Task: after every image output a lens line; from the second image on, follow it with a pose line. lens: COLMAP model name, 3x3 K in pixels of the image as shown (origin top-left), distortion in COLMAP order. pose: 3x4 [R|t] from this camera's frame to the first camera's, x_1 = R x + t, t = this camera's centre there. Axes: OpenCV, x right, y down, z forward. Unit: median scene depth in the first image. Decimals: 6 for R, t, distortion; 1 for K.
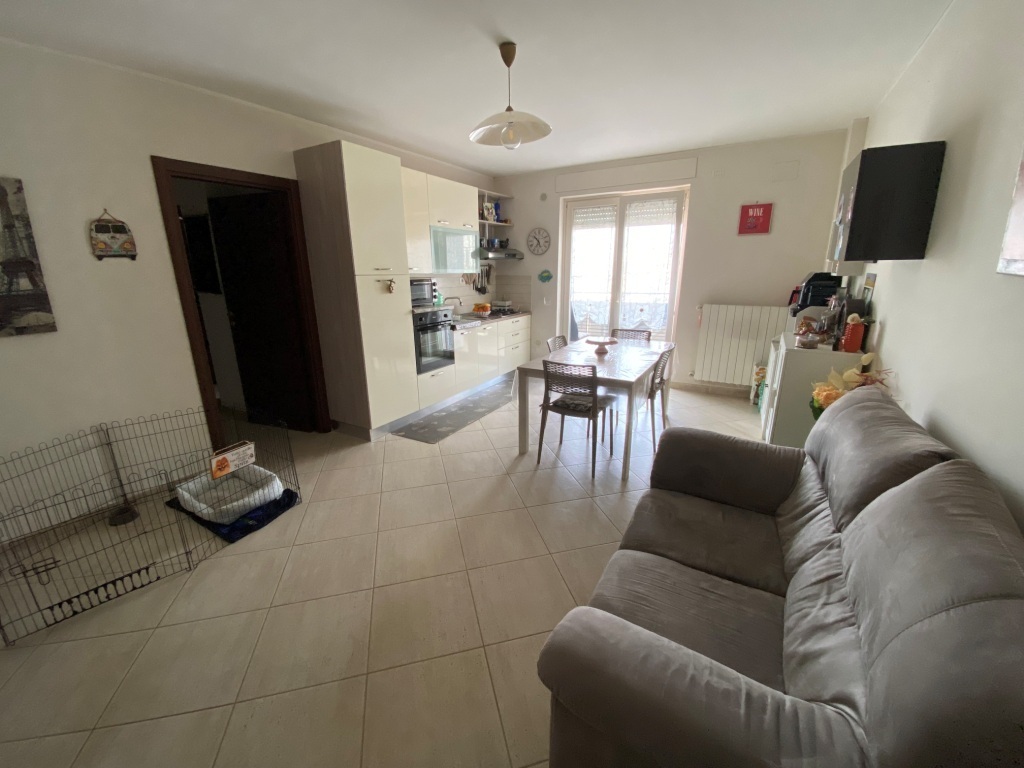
lens RADIAL K [[412.3, 0, 506.5], [0, 412.3, 385.4], [0, 0, 1]] dist [0.001481, -0.016239]
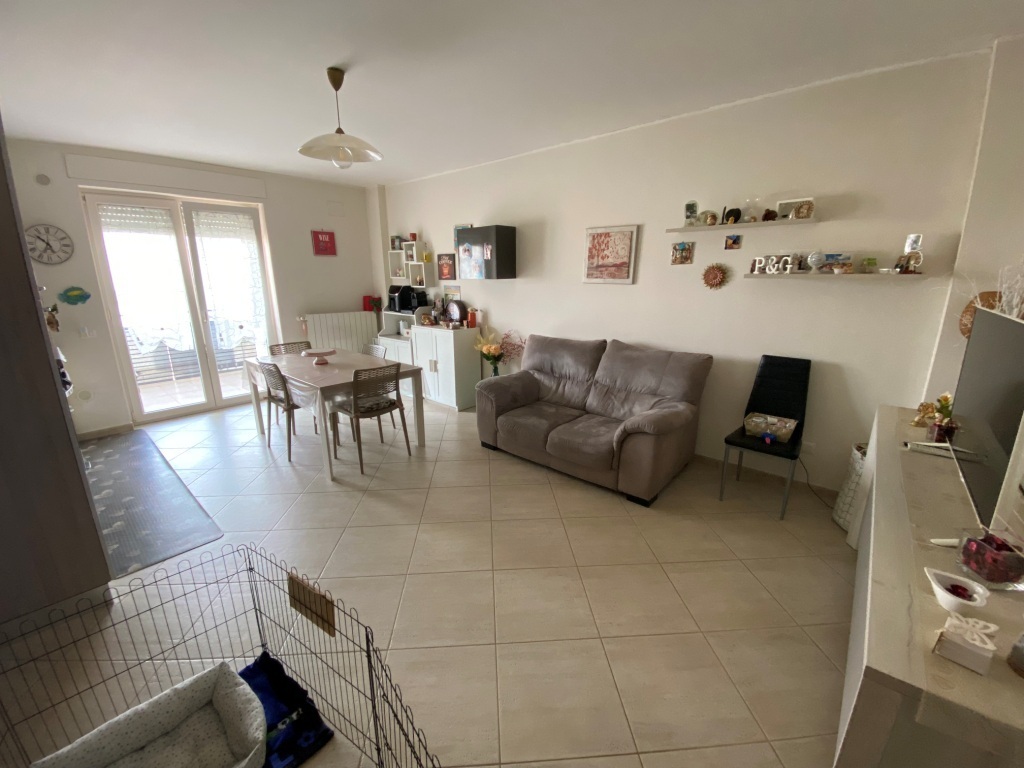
lens RADIAL K [[412.3, 0, 506.5], [0, 412.3, 385.4], [0, 0, 1]] dist [0.001481, -0.016239]
pose [[0.201198, -0.233822, 0.951234, -0.529047], [0.263360, 0.948249, 0.177384, -0.070594], [-0.943483, 0.214828, 0.252365, 0.247144]]
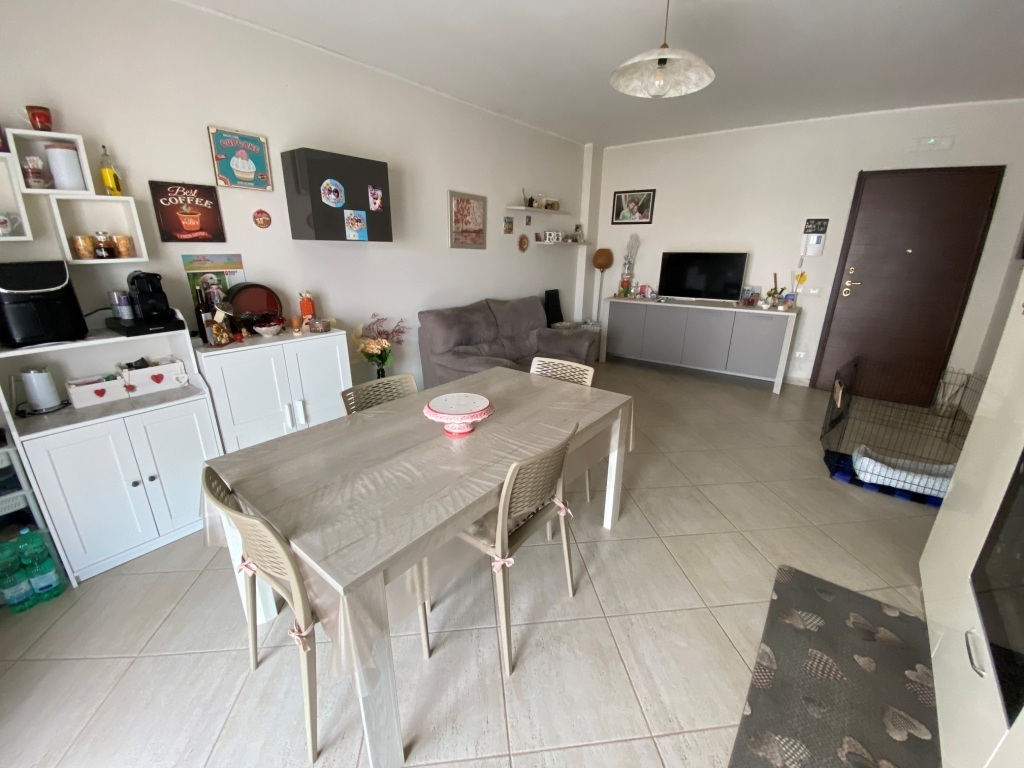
lens RADIAL K [[412.3, 0, 506.5], [0, 412.3, 385.4], [0, 0, 1]] dist [0.001481, -0.016239]
pose [[-0.989923, -0.035744, 0.137024, 0.093409], [0.046824, 0.830571, 0.554940, -0.294333], [-0.133644, 0.555764, -0.820528, 1.053686]]
